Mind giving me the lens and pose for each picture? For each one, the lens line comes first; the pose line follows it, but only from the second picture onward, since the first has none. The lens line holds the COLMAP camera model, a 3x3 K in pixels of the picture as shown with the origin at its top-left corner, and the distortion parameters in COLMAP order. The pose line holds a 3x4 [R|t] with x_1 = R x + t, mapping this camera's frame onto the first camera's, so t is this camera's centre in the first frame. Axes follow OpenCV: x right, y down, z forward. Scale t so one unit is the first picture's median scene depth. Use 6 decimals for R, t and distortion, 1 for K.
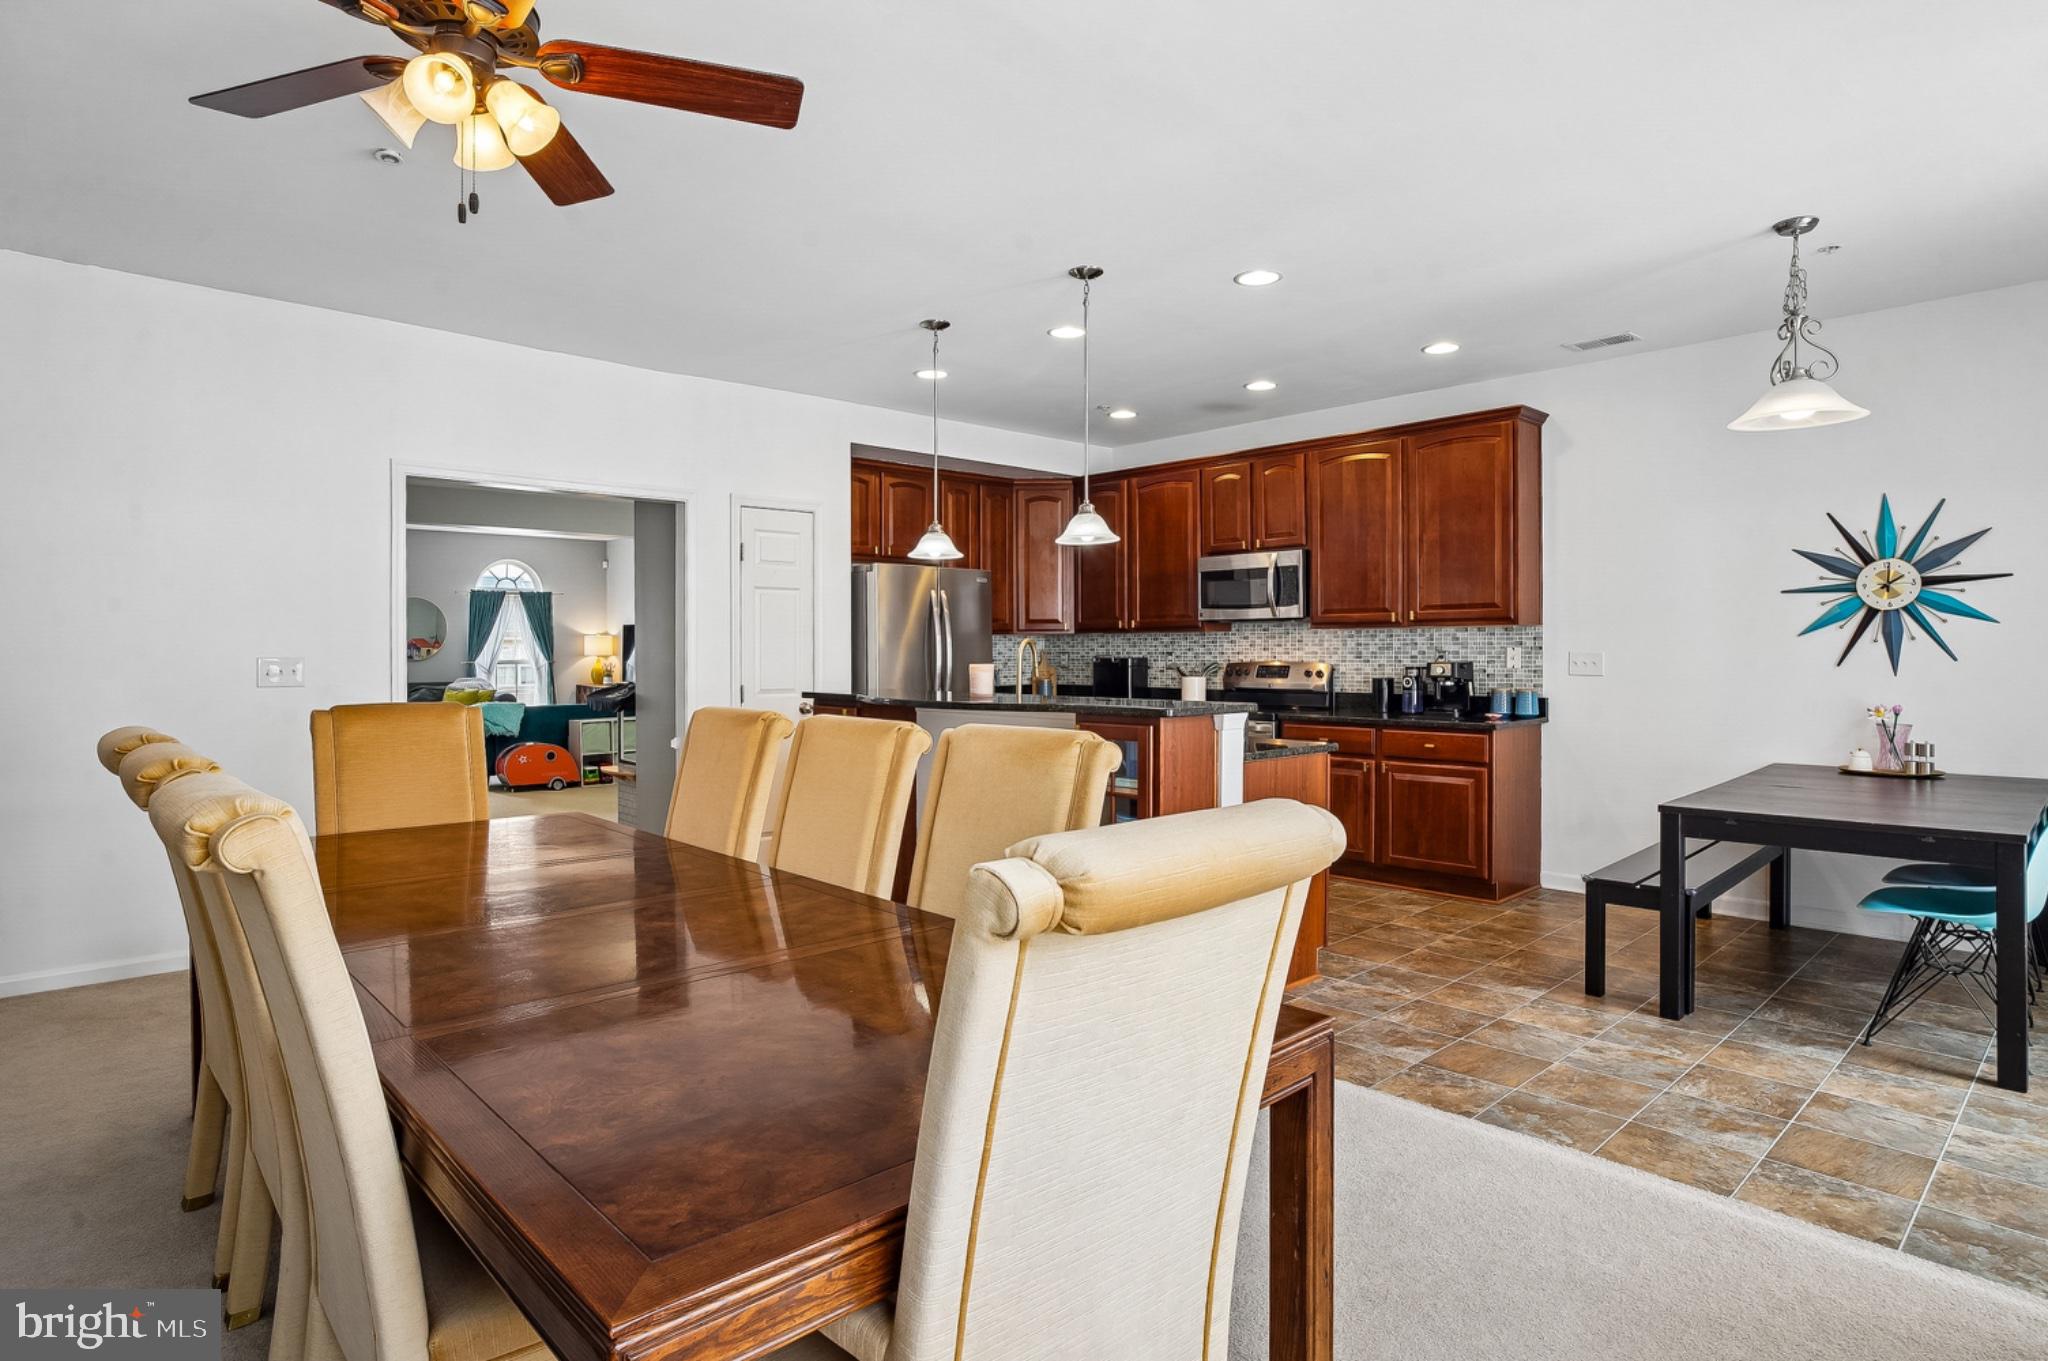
lens RADIAL K [[1082.0, 0, 993.0], [0, 1082.0, 655.8], [0, 0, 1]] dist [-0.053615, 0.024476]
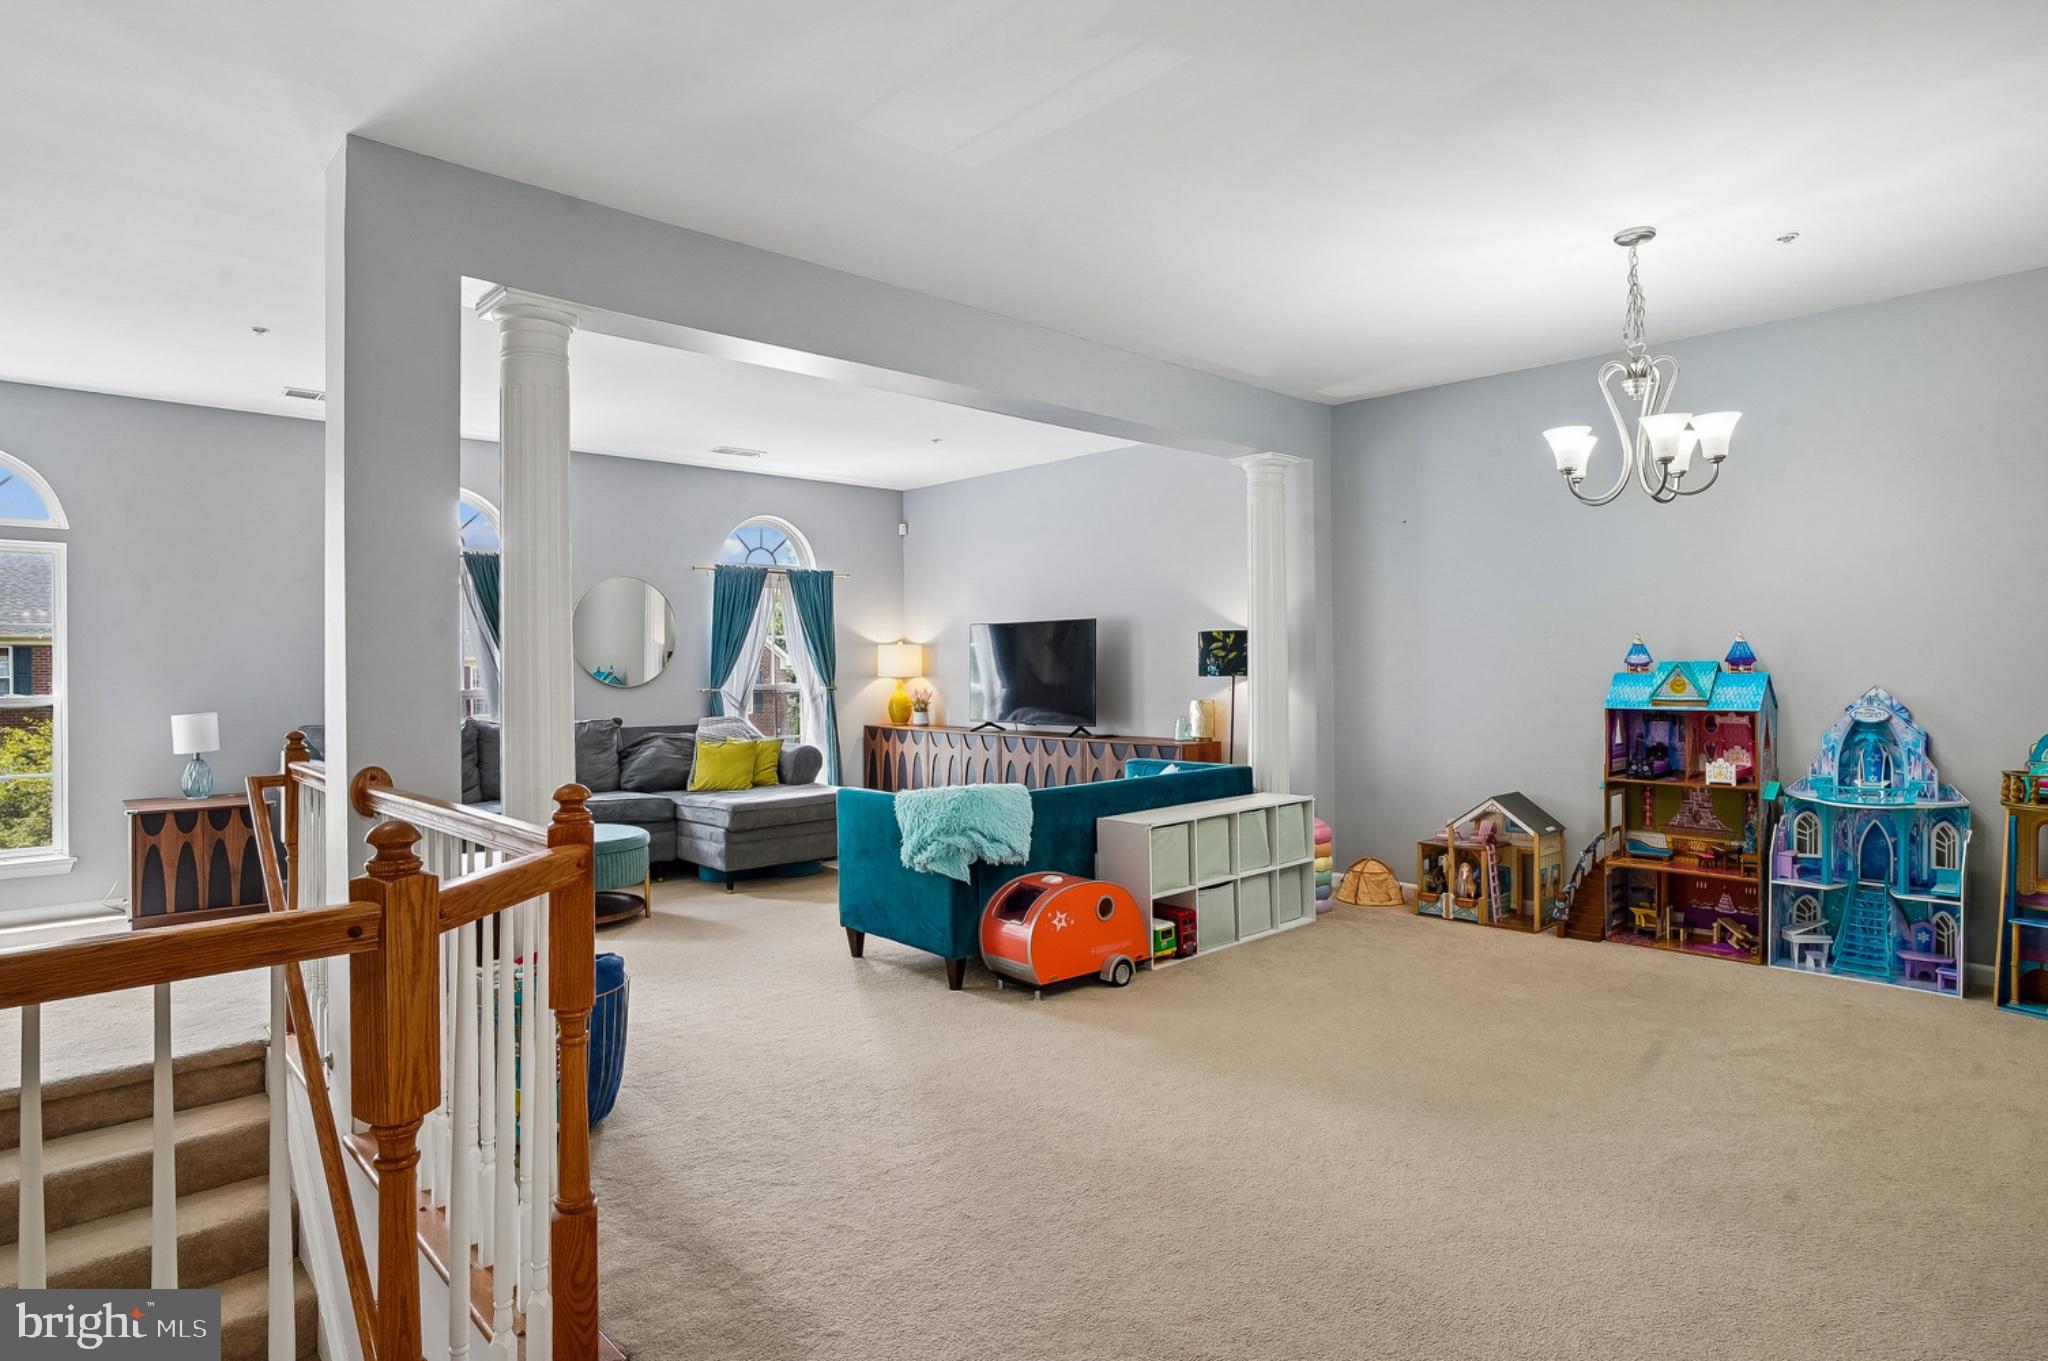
lens RADIAL K [[1082.0, 0, 1020.7], [0, 1082.0, 670.7], [0, 0, 1]] dist [-0.053615, 0.024476]
pose [[0.999873, -0.008835, 0.013246, -0.328105], [0.008909, 0.999945, -0.005586, 0.000390], [-0.013195, 0.005704, 0.999897, 0.410807]]
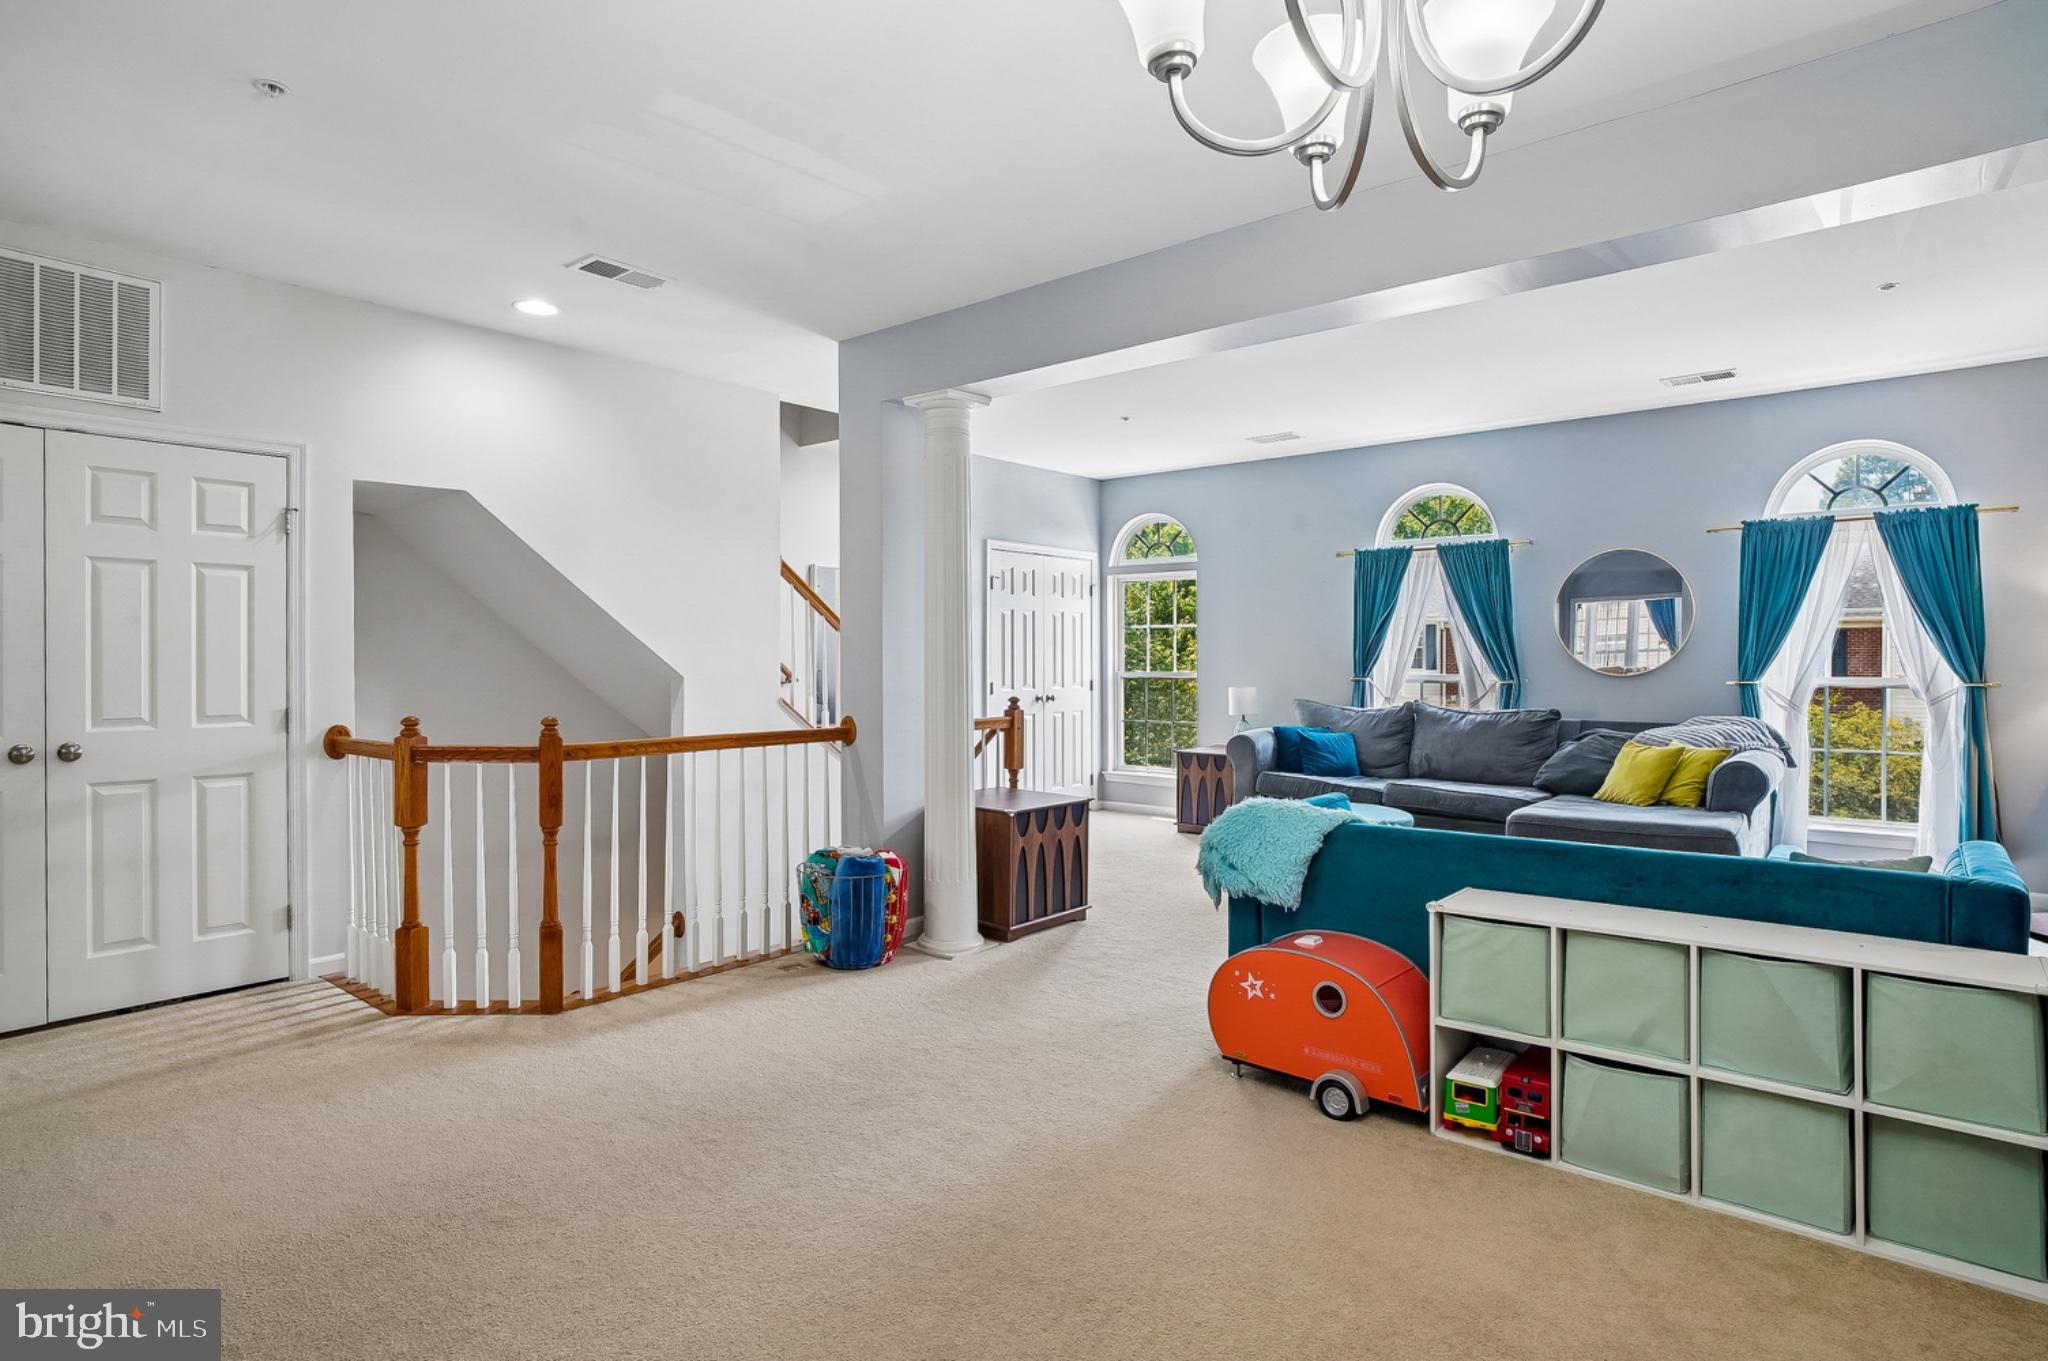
lens RADIAL K [[1082.0, 0, 1029.1], [0, 1082.0, 670.5], [0, 0, 1]] dist [-0.053615, 0.024476]
pose [[0.149329, 0.010926, -0.988727, -0.091230], [-0.006865, 0.999926, 0.010013, -0.001302], [0.988764, 0.005292, 0.149393, 0.631854]]
